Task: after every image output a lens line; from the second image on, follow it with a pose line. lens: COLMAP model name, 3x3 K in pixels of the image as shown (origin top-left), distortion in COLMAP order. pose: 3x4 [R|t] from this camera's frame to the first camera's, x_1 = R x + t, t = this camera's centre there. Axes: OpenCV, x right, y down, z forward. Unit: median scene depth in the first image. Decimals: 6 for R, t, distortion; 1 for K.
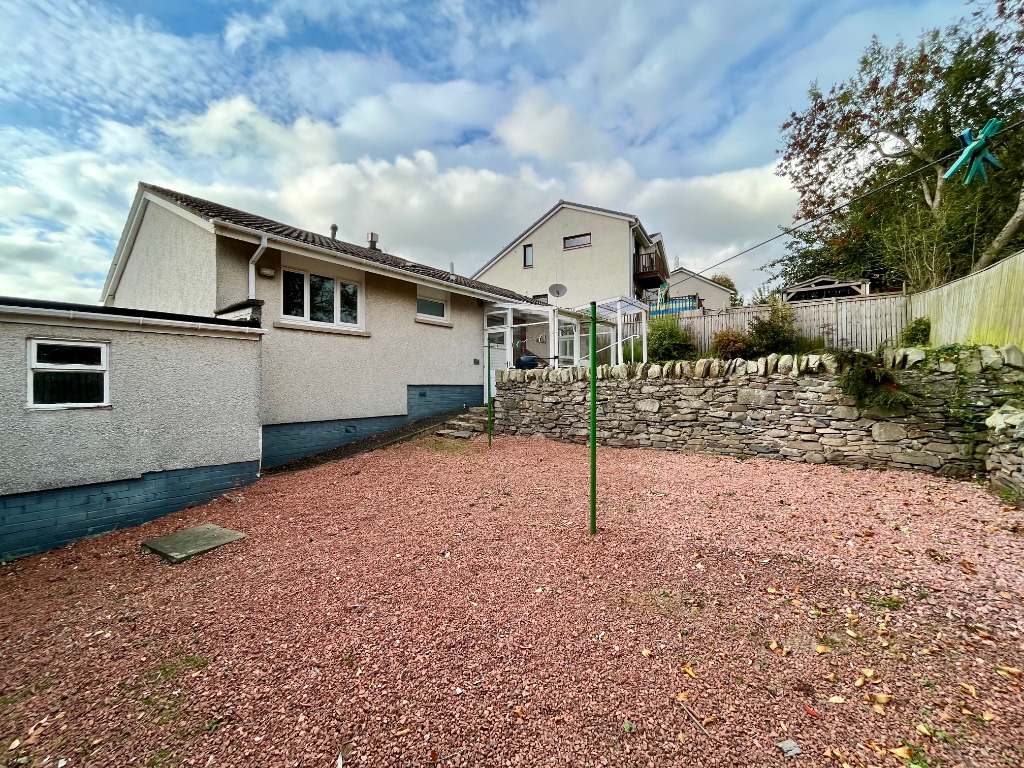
lens RADIAL K [[417.7, 0, 507.4], [0, 417.7, 384.5], [0, 0, 1]] dist [-0.000006, 0.000013]
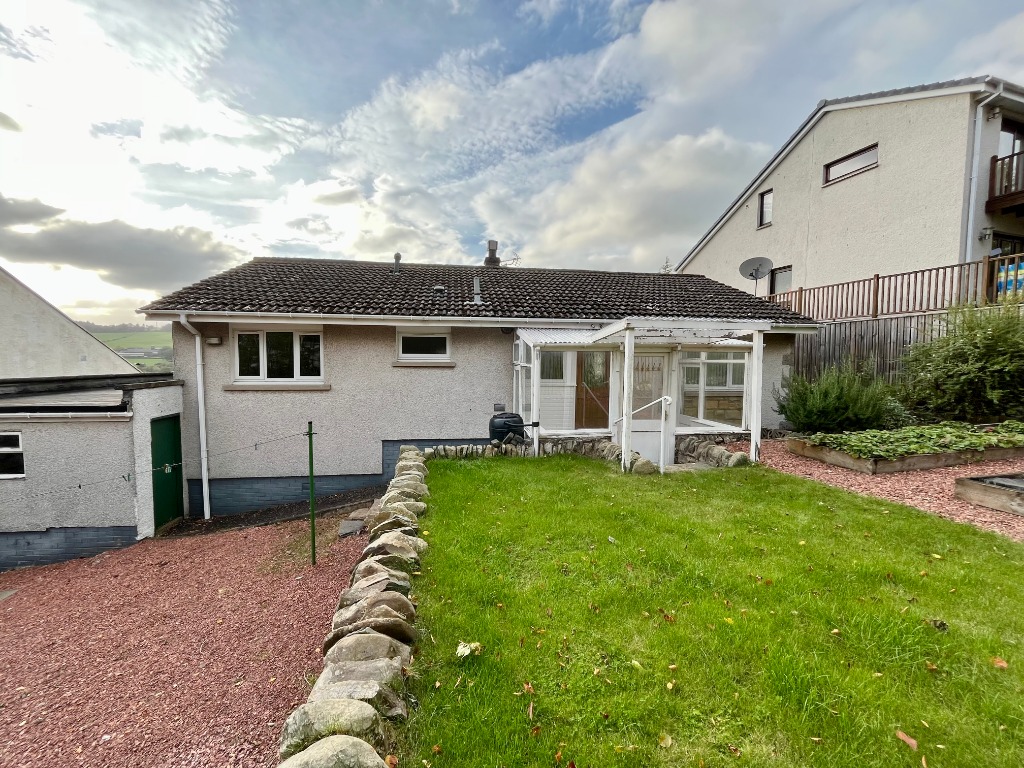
lens RADIAL K [[428.5, 0, 501.3], [0, 428.5, 385.5], [0, 0, 1]] dist [-0.000062, 0.000141]
pose [[0.715699, 0.047512, -0.696791, 0.623790], [-0.007031, 0.998123, 0.060837, -0.190247], [0.698373, -0.038642, 0.714690, 0.603759]]
